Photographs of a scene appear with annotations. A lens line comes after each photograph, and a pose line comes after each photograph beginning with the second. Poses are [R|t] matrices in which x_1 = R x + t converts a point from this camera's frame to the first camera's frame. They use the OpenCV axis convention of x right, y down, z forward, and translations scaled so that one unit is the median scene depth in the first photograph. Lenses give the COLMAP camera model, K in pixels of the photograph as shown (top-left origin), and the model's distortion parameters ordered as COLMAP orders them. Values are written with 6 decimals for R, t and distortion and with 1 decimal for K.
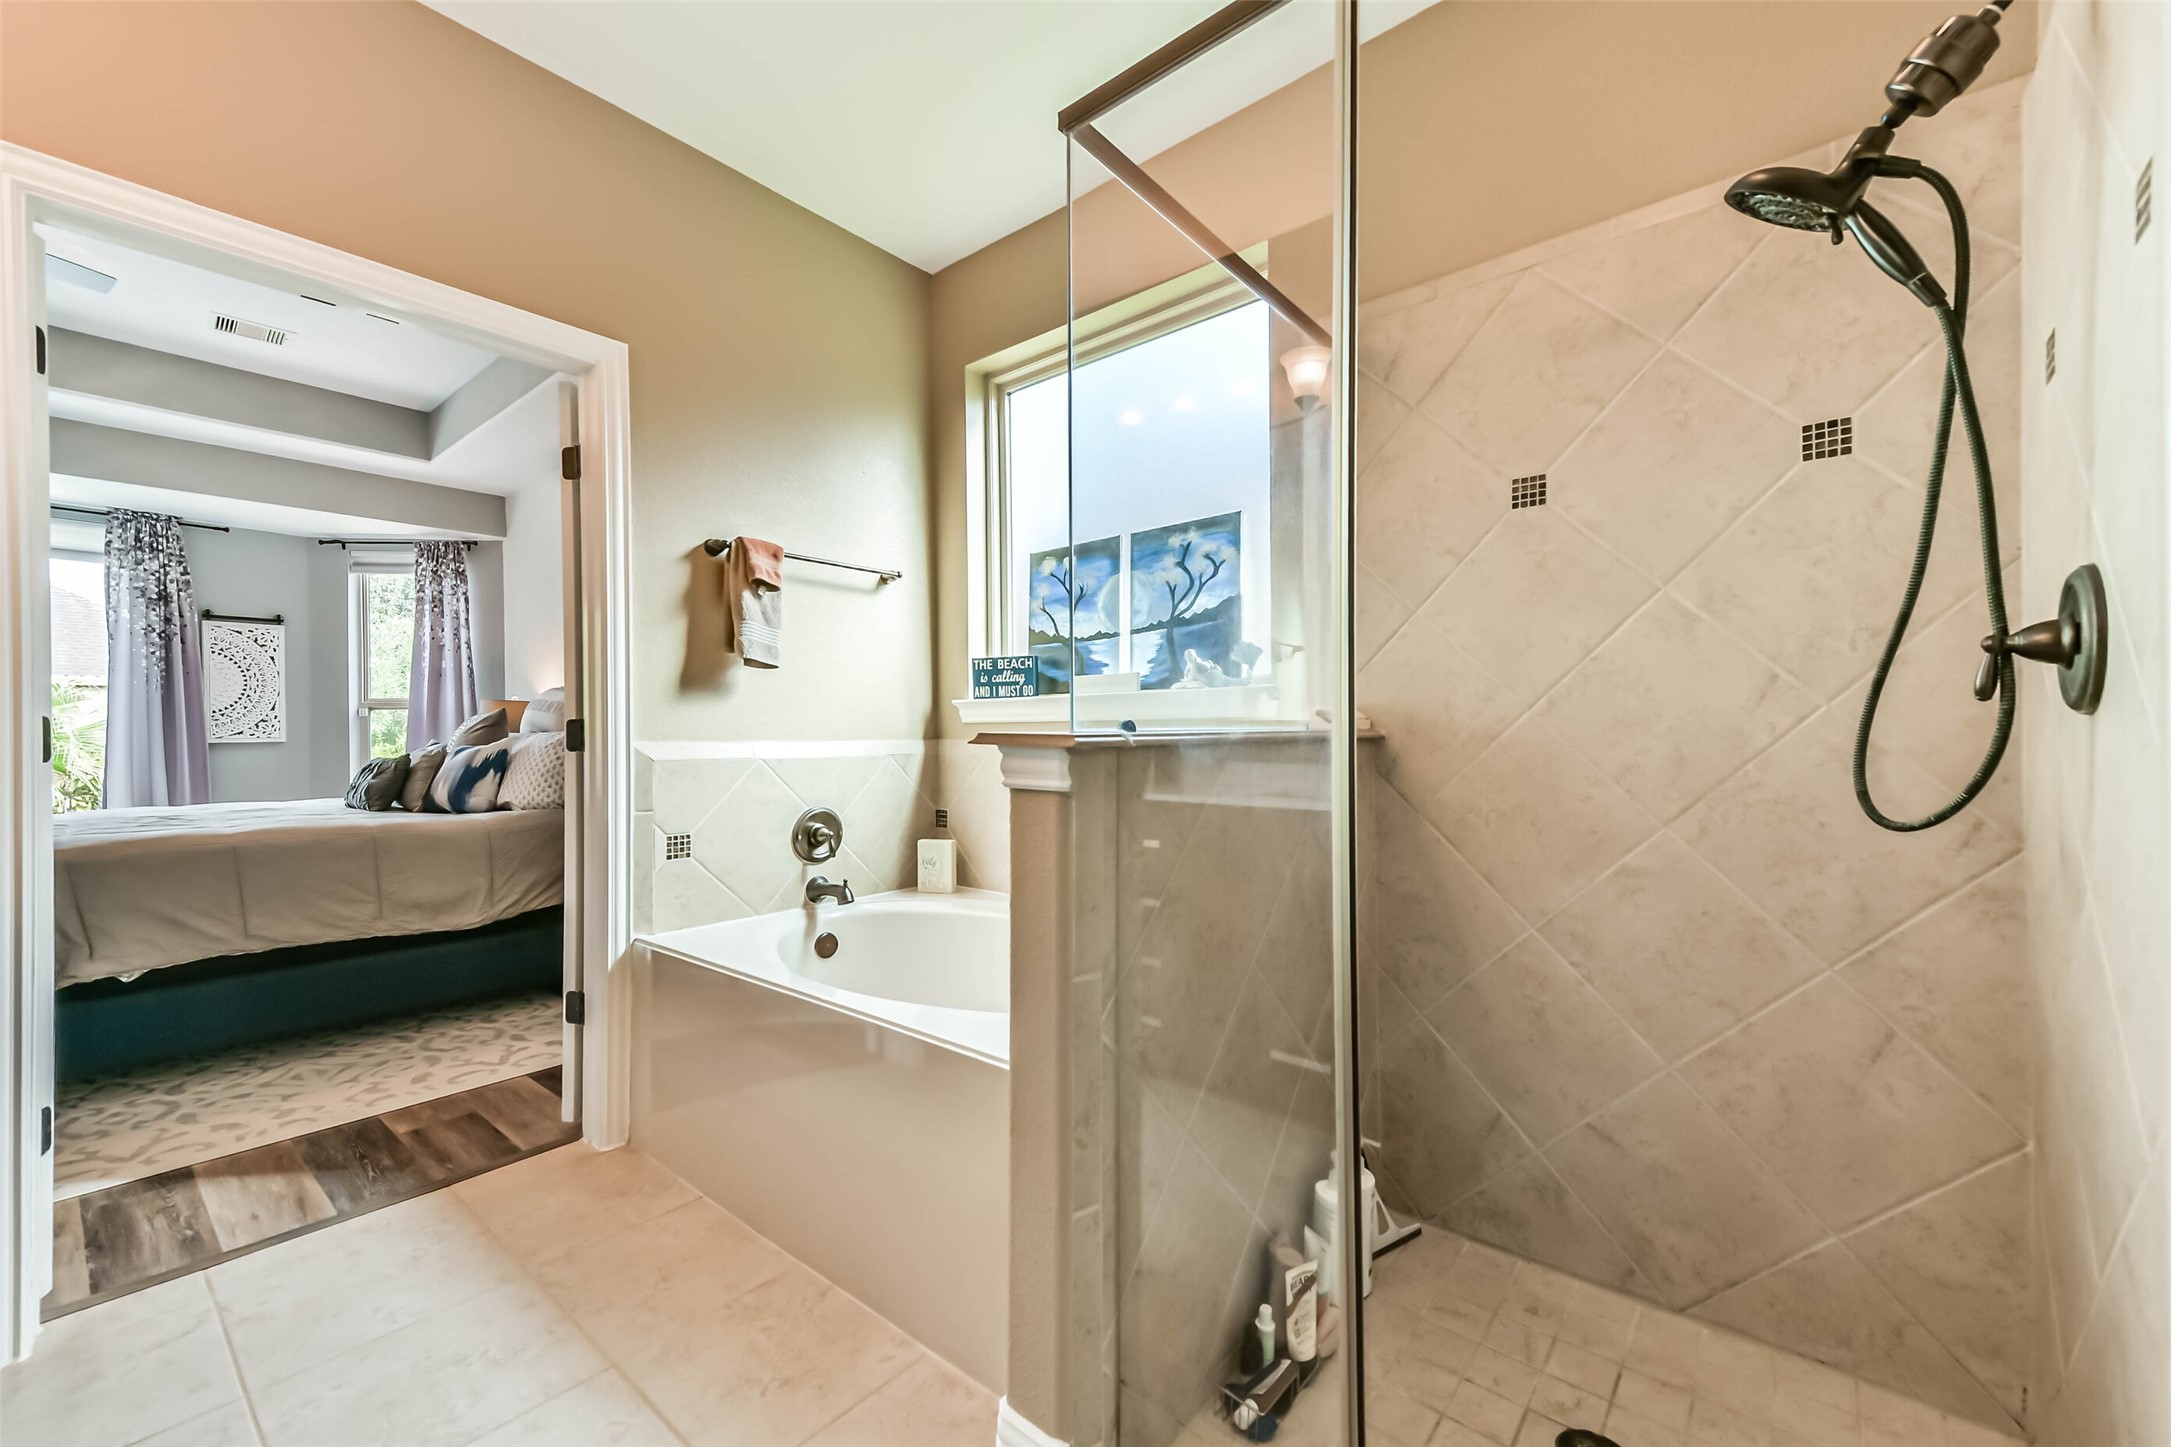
lens RADIAL K [[863.5, 0, 1085.5], [0, 863.5, 723.5], [0, 0, 1]] dist [0.059020, -0.018065]
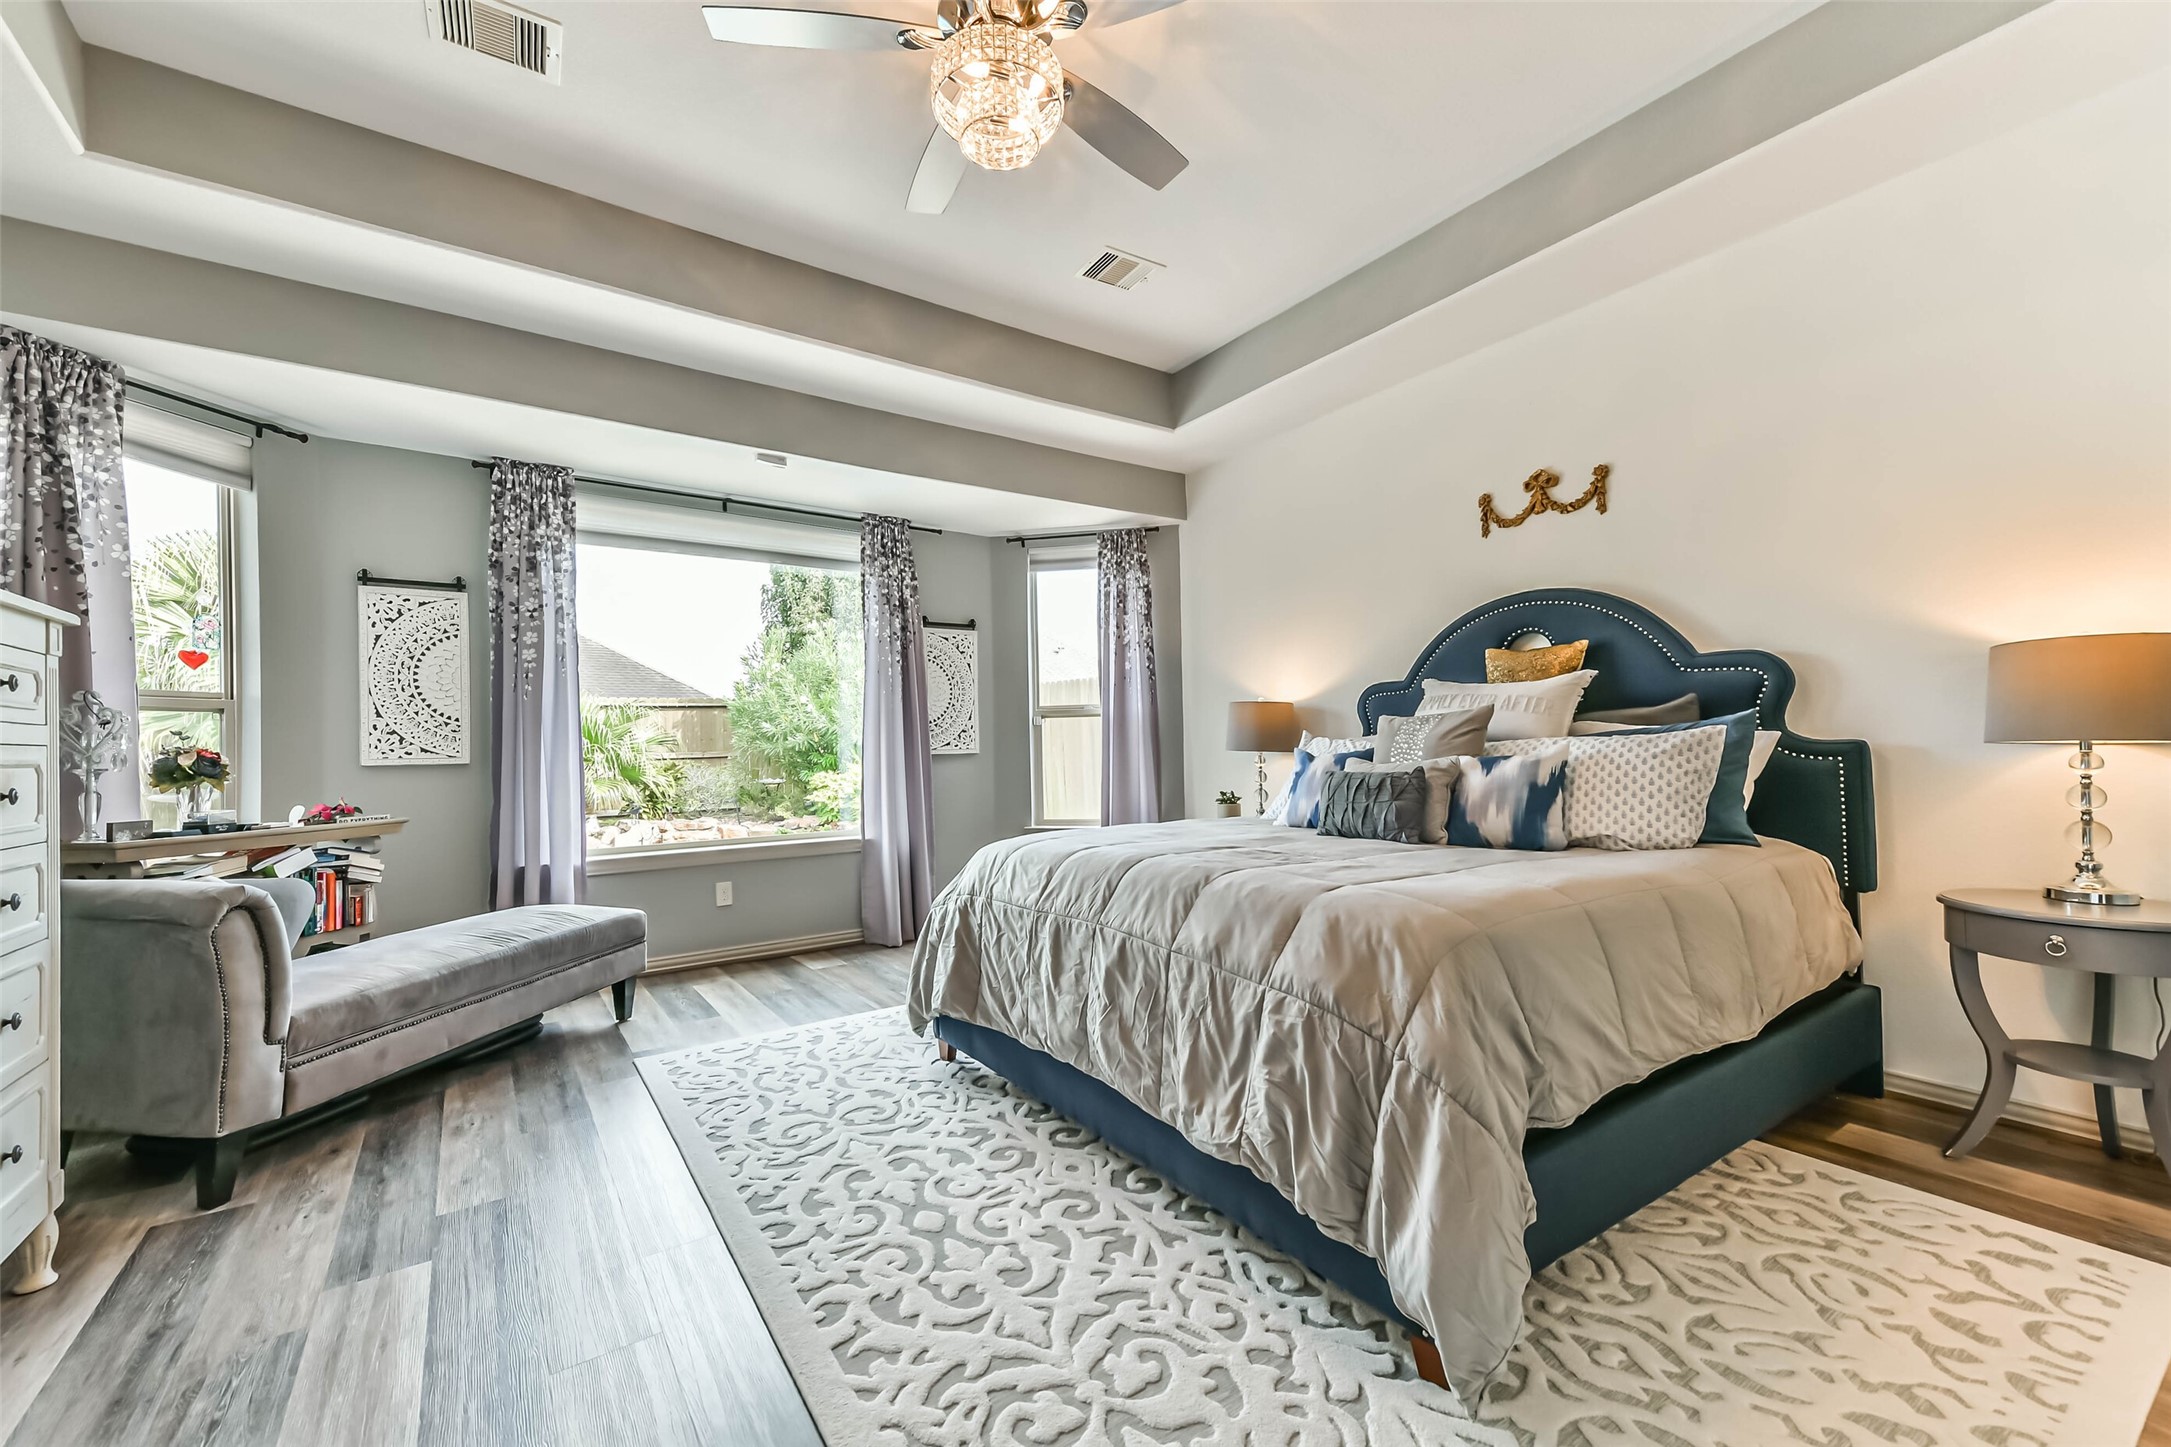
lens RADIAL K [[877.5, 0, 1075.4], [0, 877.5, 729.4], [0, 0, 1]] dist [0.002876, -0.000321]
pose [[0.959912, -0.011988, -0.280047, -0.587198], [0.010092, 0.999915, -0.008212, 0.004383], [0.280121, 0.005057, 0.959951, 0.149511]]
